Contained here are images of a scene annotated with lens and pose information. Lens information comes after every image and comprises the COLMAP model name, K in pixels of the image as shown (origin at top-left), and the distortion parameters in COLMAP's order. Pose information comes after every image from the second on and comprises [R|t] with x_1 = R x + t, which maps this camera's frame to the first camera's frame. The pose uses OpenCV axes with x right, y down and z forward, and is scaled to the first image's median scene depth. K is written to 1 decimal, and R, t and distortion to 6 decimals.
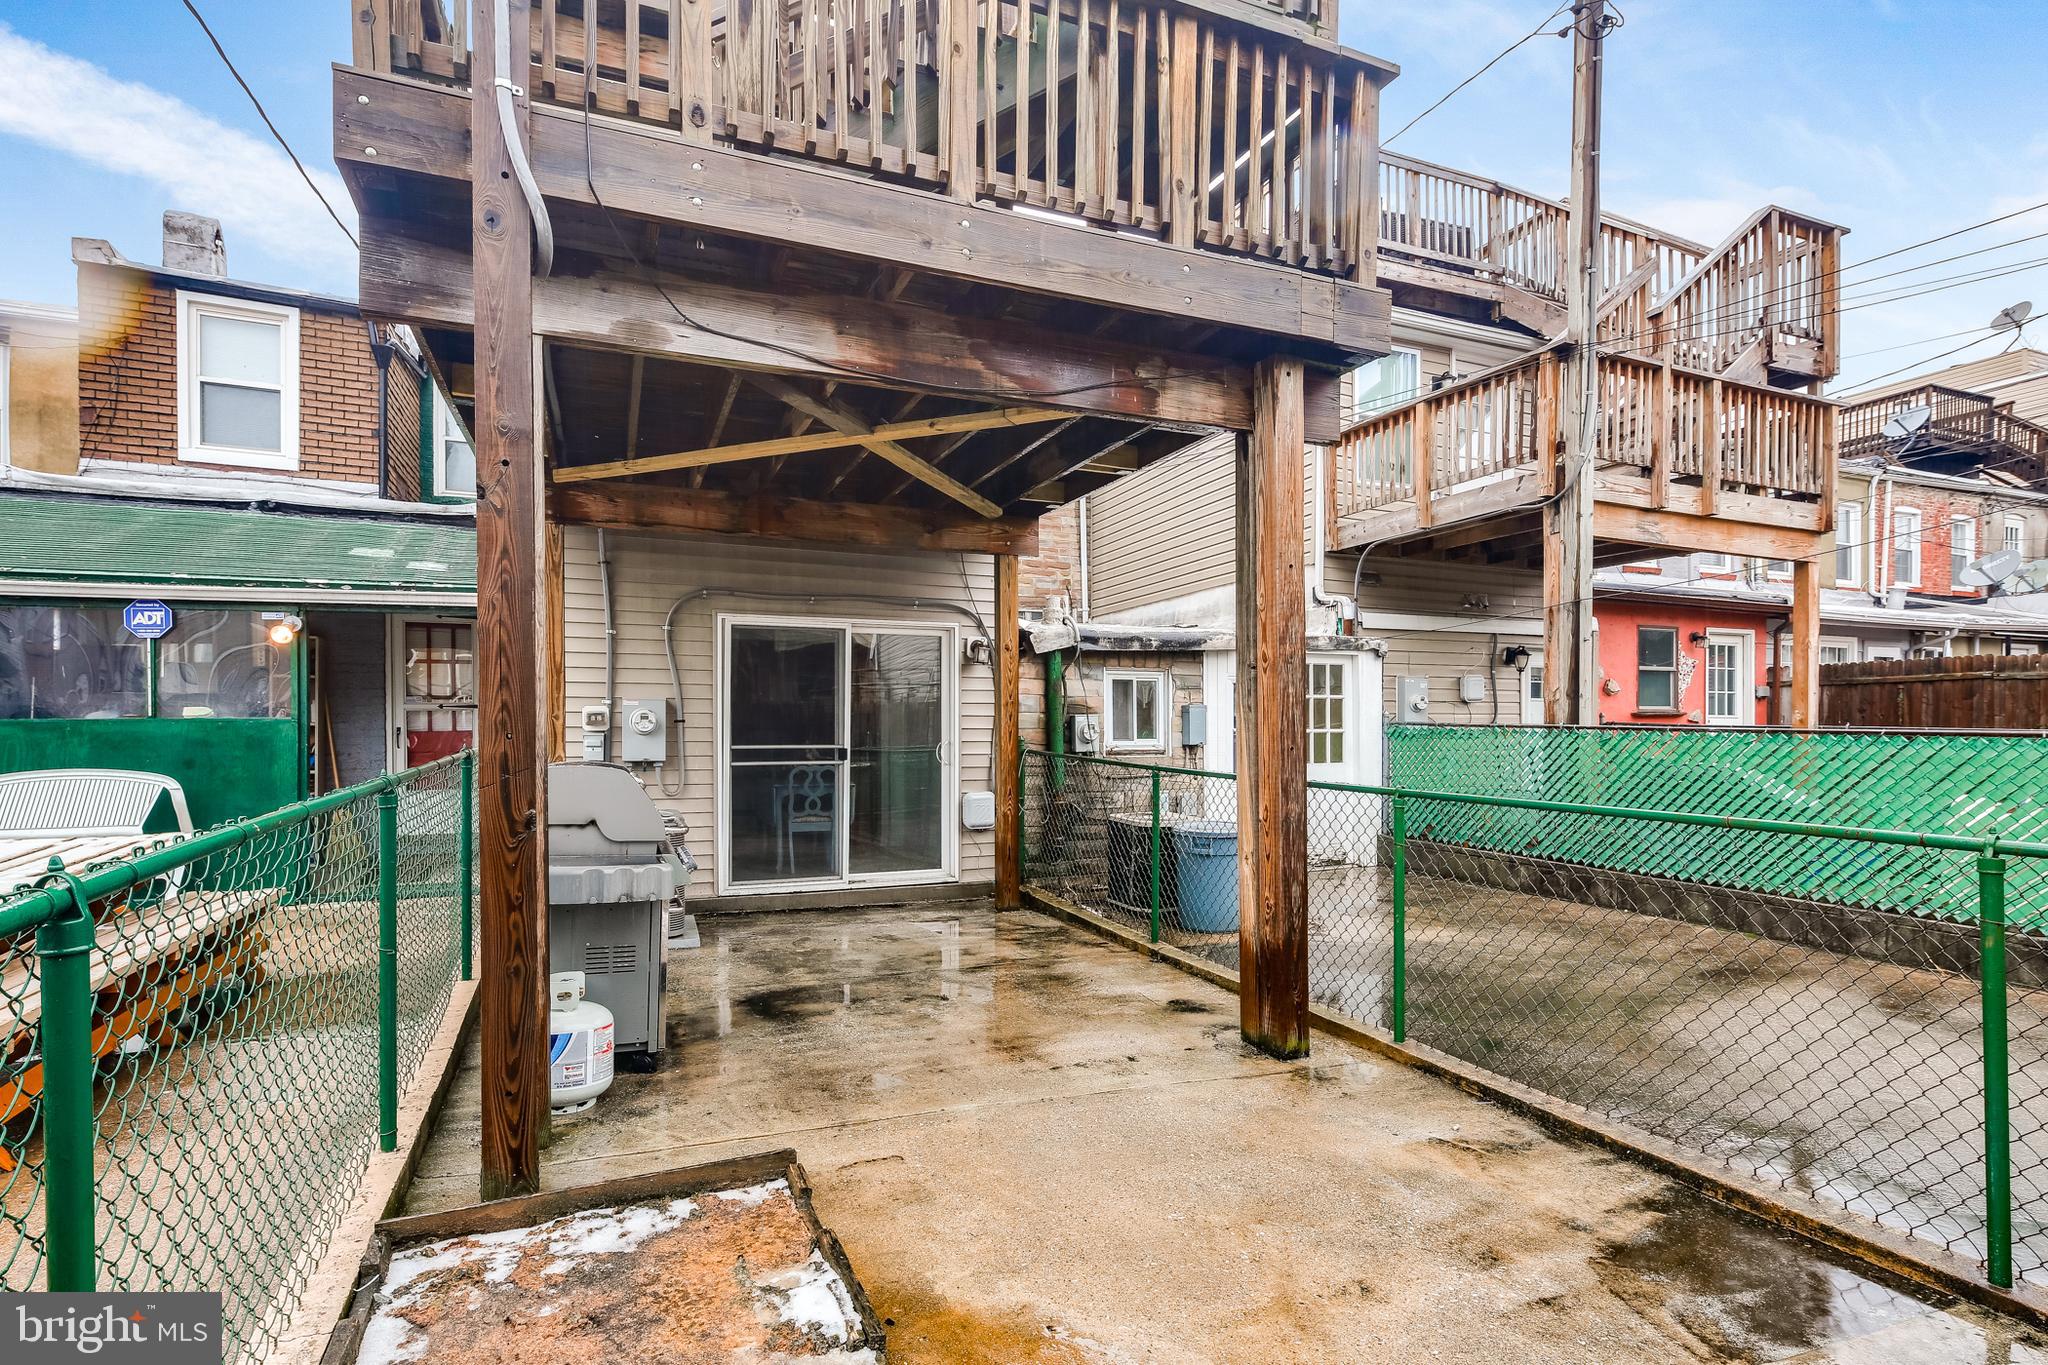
lens RADIAL K [[998.3, 0, 1026.1], [0, 998.3, 766.8], [0, 0, 1]] dist [0.000757, -0.000514]
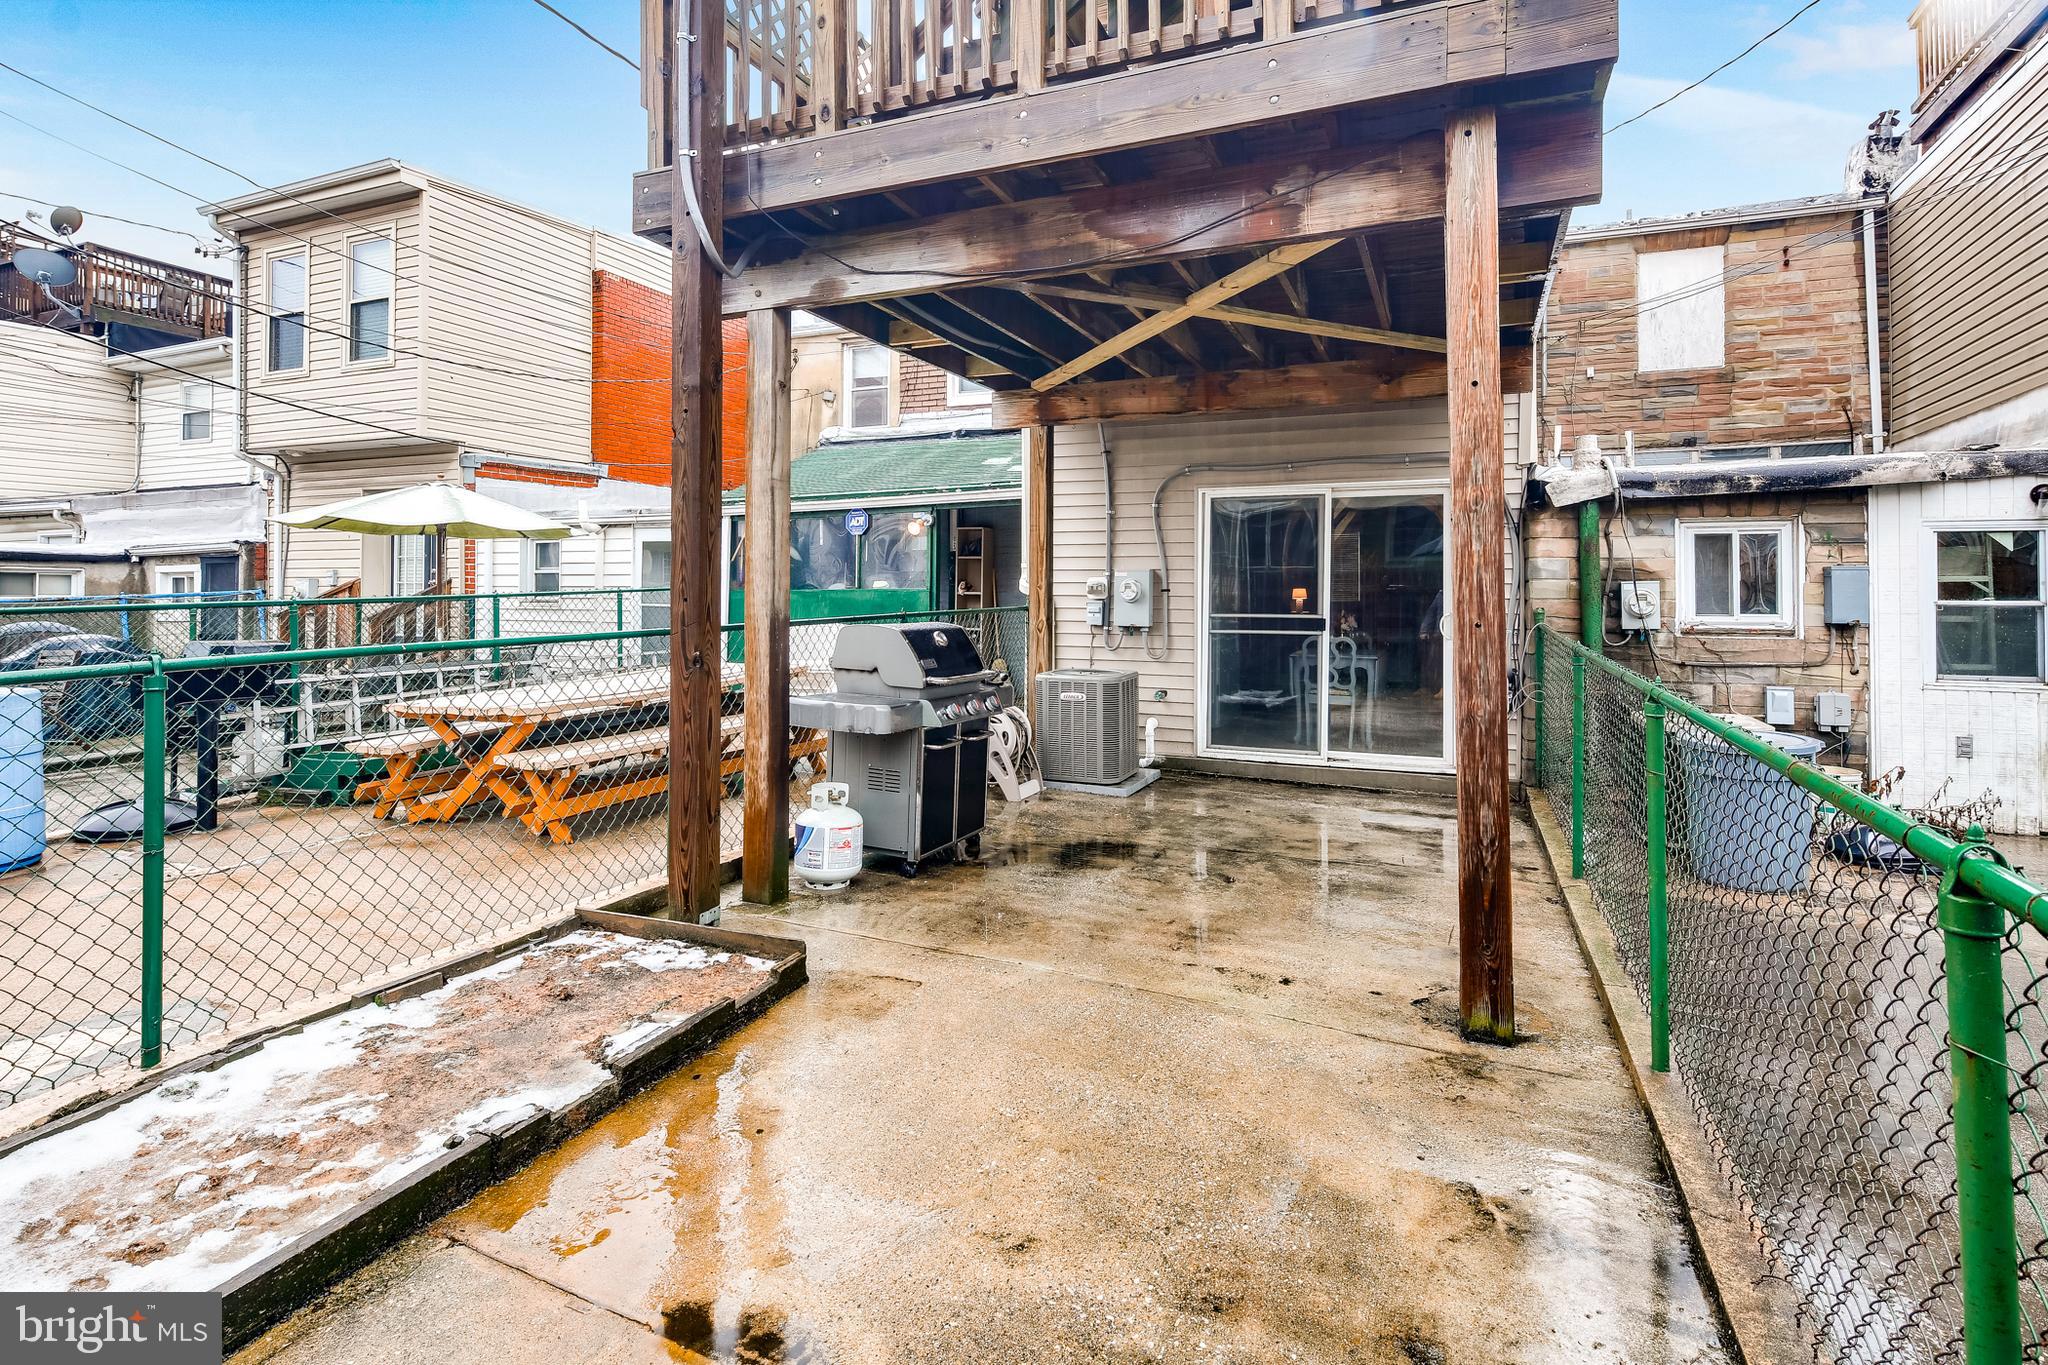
lens RADIAL K [[1000.6, 0, 1019.9], [0, 1000.6, 613.0], [0, 0, 1]] dist [0.001390, -0.000402]
pose [[0.695837, 0.014666, -0.718050, 0.323612], [-0.032154, 0.999425, -0.010746, -0.004402], [0.717480, 0.030566, 0.695908, 0.130551]]
